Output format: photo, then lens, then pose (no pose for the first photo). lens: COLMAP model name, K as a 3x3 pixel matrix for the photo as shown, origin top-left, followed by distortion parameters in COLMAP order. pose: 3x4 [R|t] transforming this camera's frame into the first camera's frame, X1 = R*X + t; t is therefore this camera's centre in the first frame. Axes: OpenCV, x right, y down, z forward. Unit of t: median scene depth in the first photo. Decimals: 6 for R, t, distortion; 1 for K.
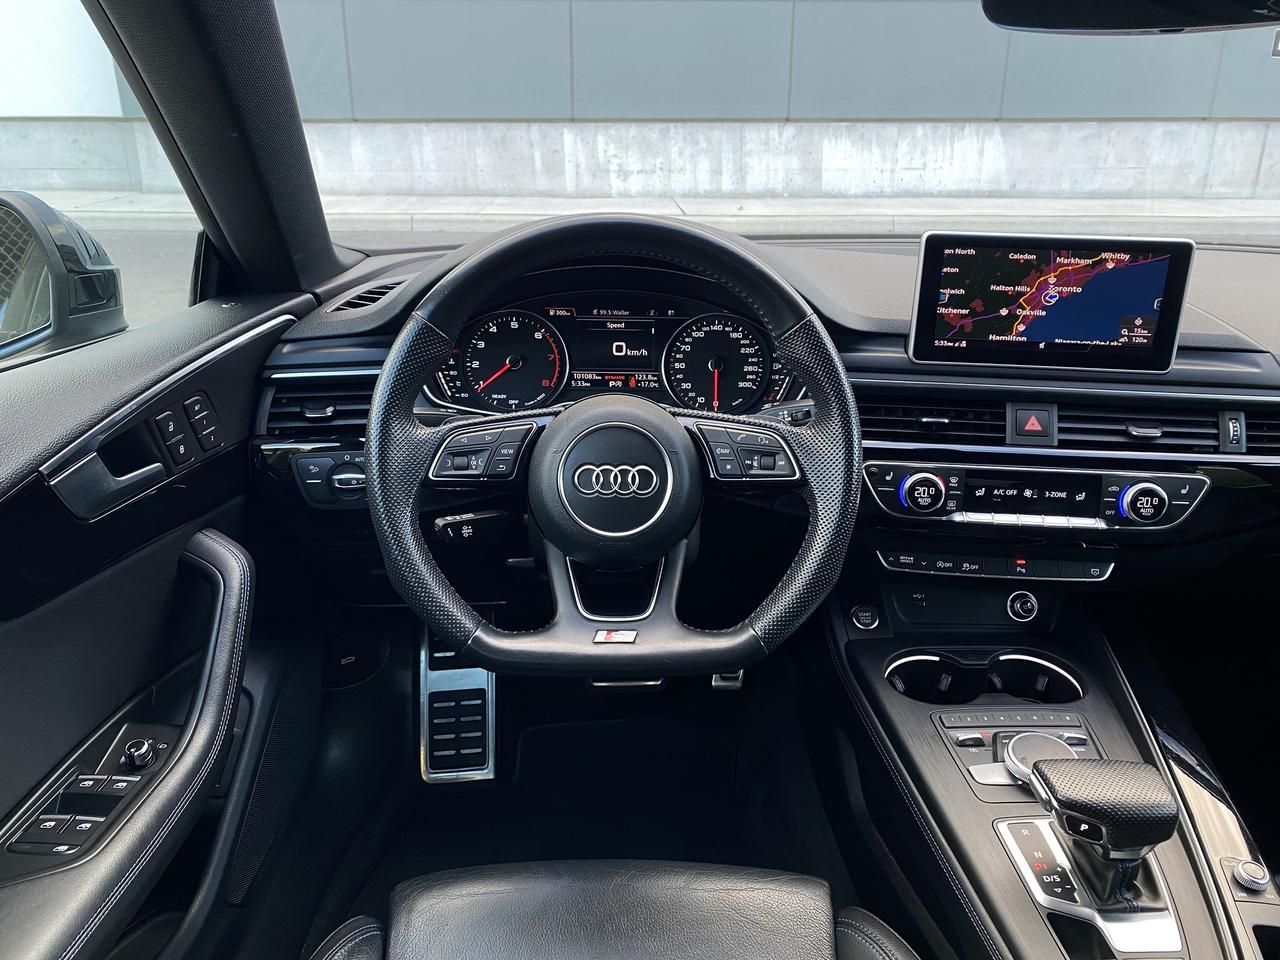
lens RADIAL K [[968.3, 0, 655.3], [0, 968.3, 483.4], [0, 0, 1]] dist [0.074969, -0.104633]
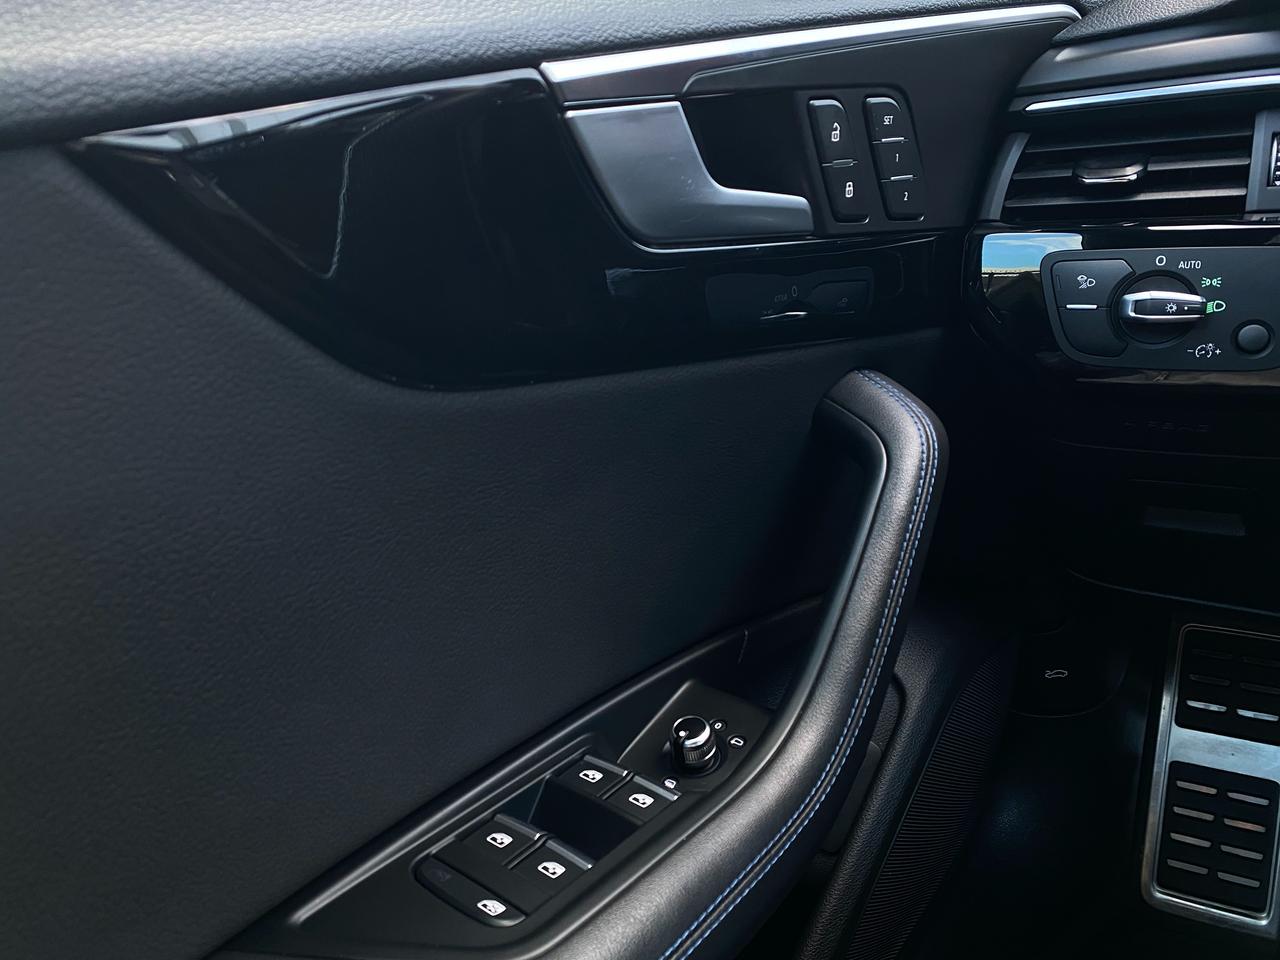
lens RADIAL K [[942.4, 0, 607.2], [0, 942.4, 476.6], [0, 0, 1]] dist [0.061290, -0.072695]
pose [[0.752899, 0.120612, -0.646990, -0.199581], [-0.130953, 0.990861, 0.032327, 0.098455], [0.644976, 0.060386, 0.761813, 0.459704]]
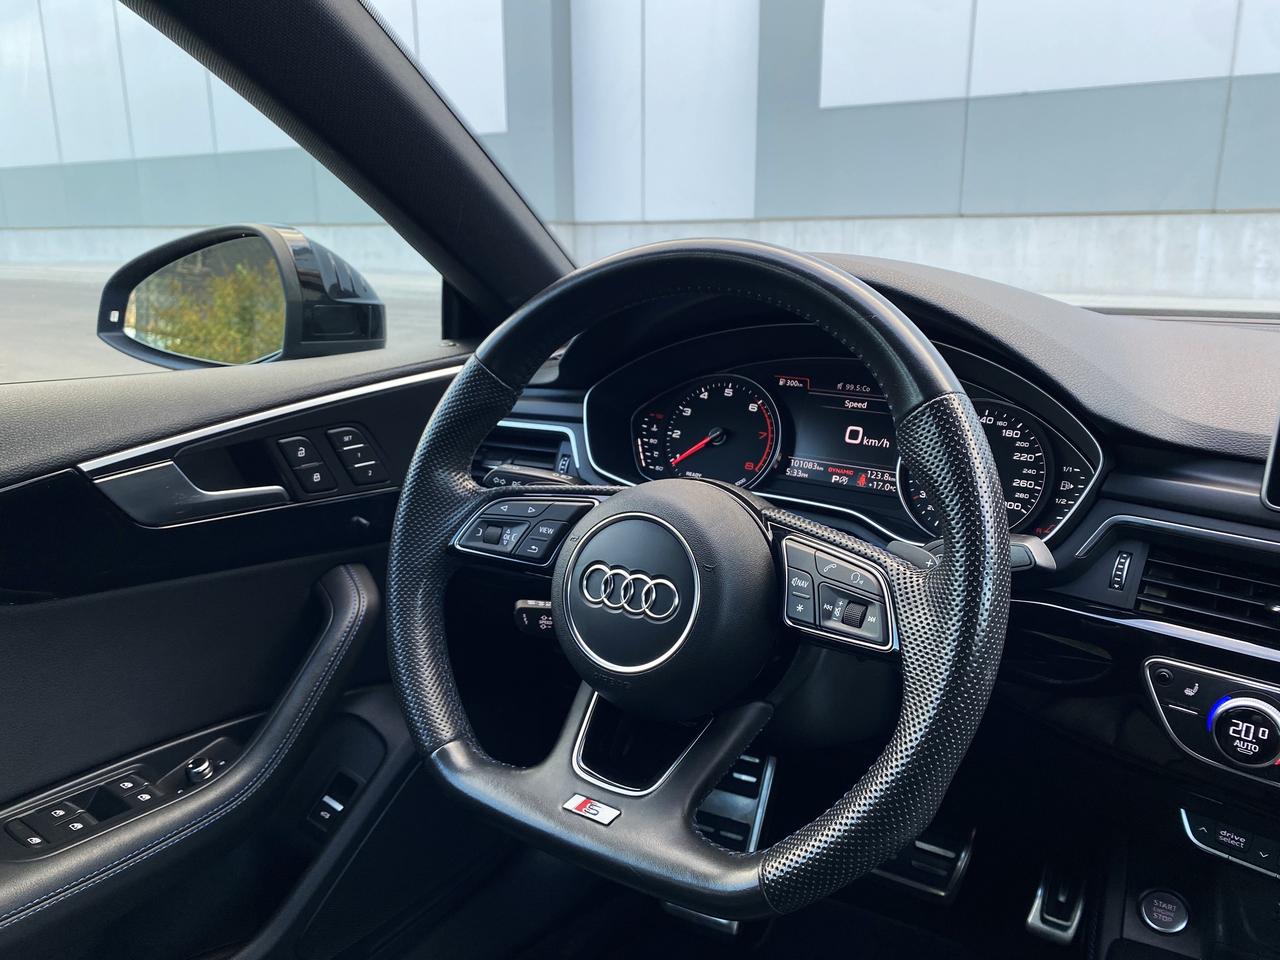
lens RADIAL K [[975.1, 0, 634.0], [0, 975.1, 480.1], [0, 0, 1]] dist [0.066808, -0.108059]
pose [[0.814197, 0.133860, -0.564947, 0.286818], [-0.189017, 0.981162, -0.039931, -0.044955], [0.548959, 0.139296, 0.824161, 0.304628]]
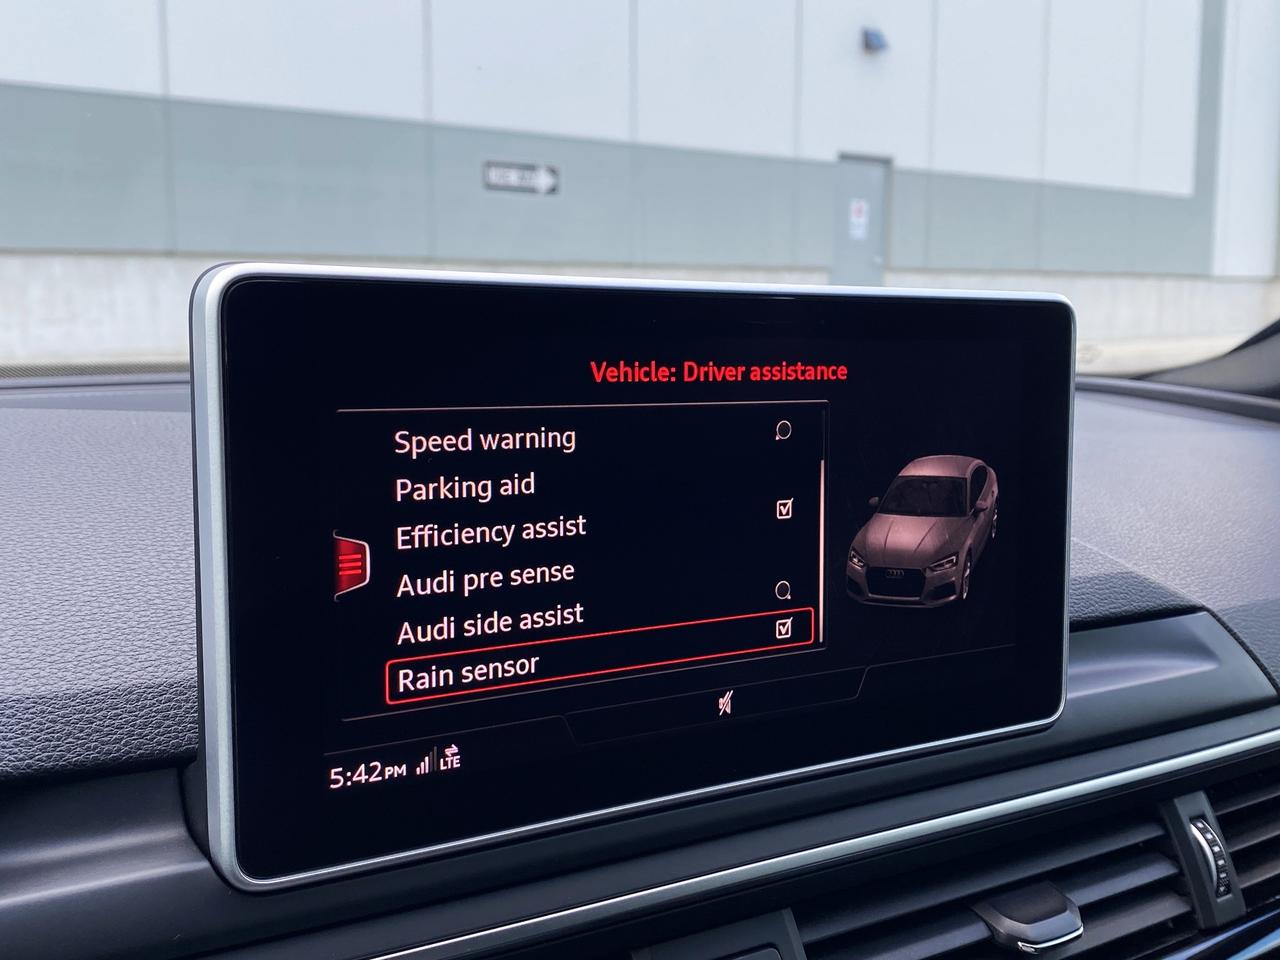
lens RADIAL K [[1385.6, 0, 655.0], [0, 1385.6, 482.0], [0, 0, 1]] dist [-0.016335, -0.013172]
pose [[0.793601, -0.083501, 0.602682, 0.169809], [0.201260, 0.970804, -0.130512, -0.154349], [-0.574188, 0.224870, 0.787237, 0.717067]]
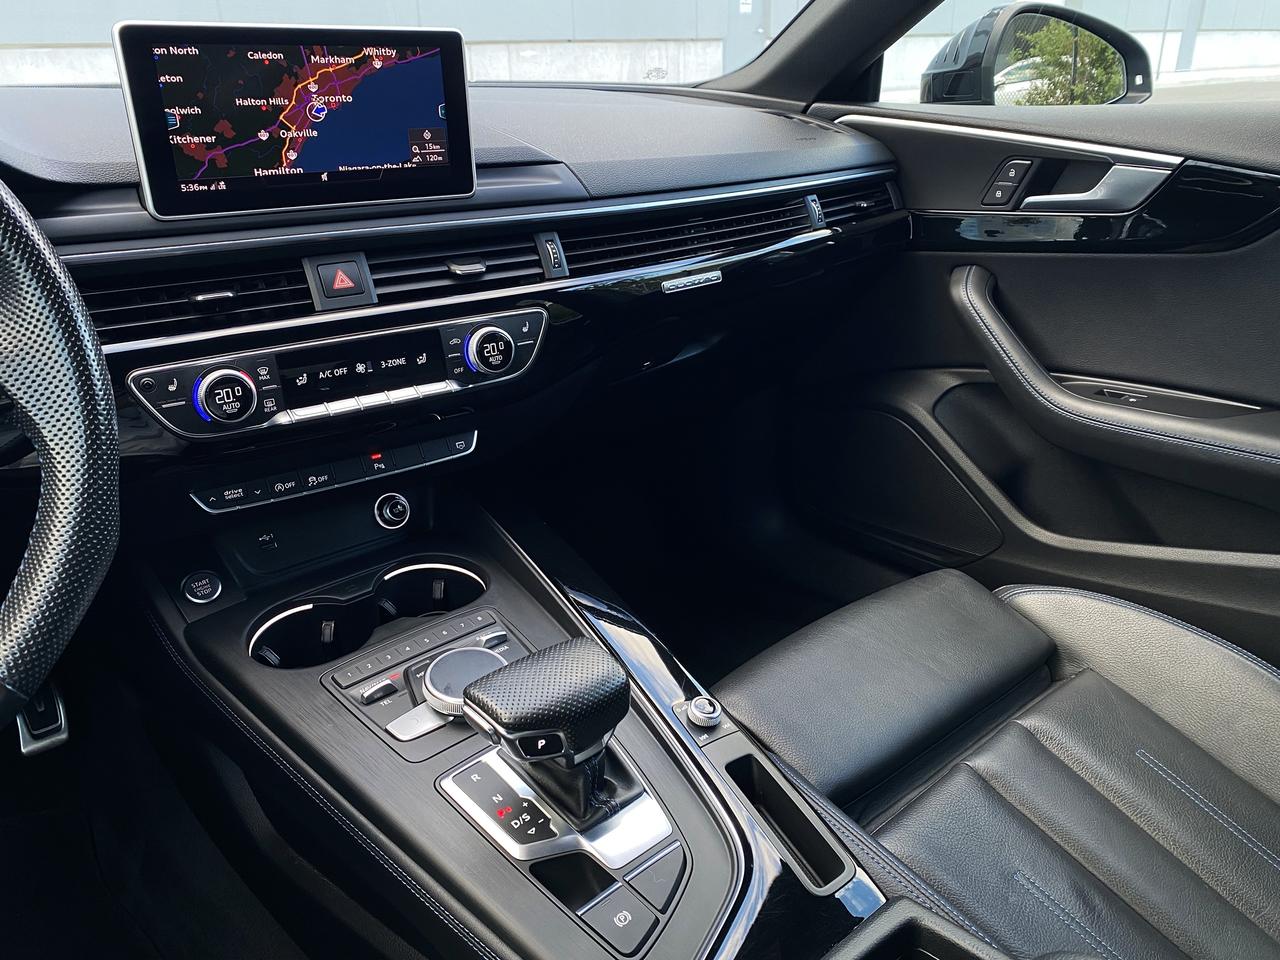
lens RADIAL K [[968.5, 0, 639.6], [0, 968.5, 474.1], [0, 0, 1]] dist [0.001321, -0.002805]
pose [[0.770743, -0.268318, 0.577893, 0.081323], [0.237107, 0.962648, 0.130728, 0.044168], [-0.591384, 0.036265, 0.805574, 0.243450]]
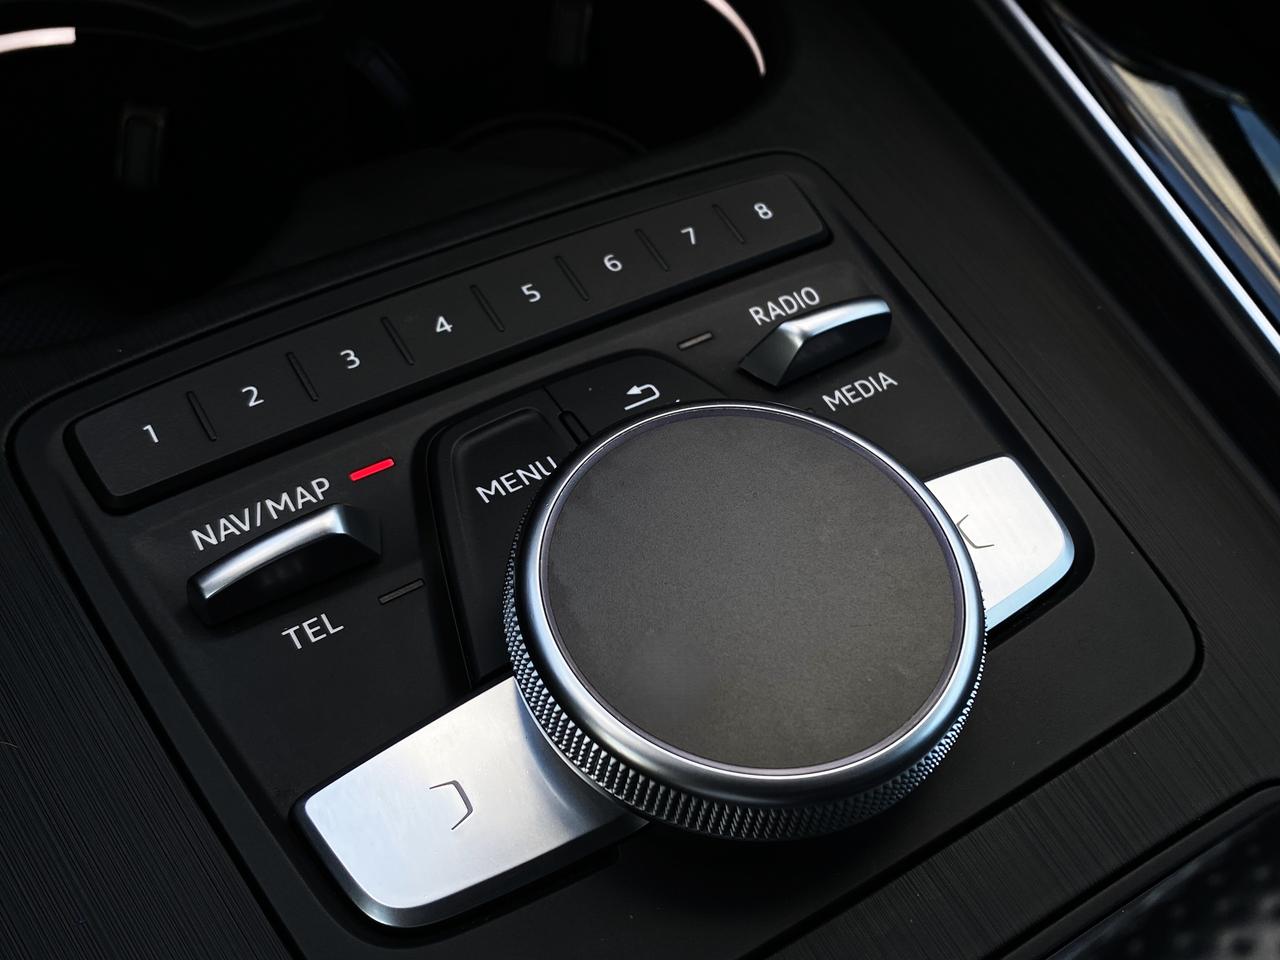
lens RADIAL K [[1373.0, 0, 640.7], [0, 1373.0, 480.4], [0, 0, 1]] dist [0.008872, 0.013580]
pose [[0.862077, -0.354185, 0.362459, 0.281121], [0.134046, 0.849116, 0.510915, 0.143930], [-0.488728, -0.391862, 0.779480, 0.768484]]
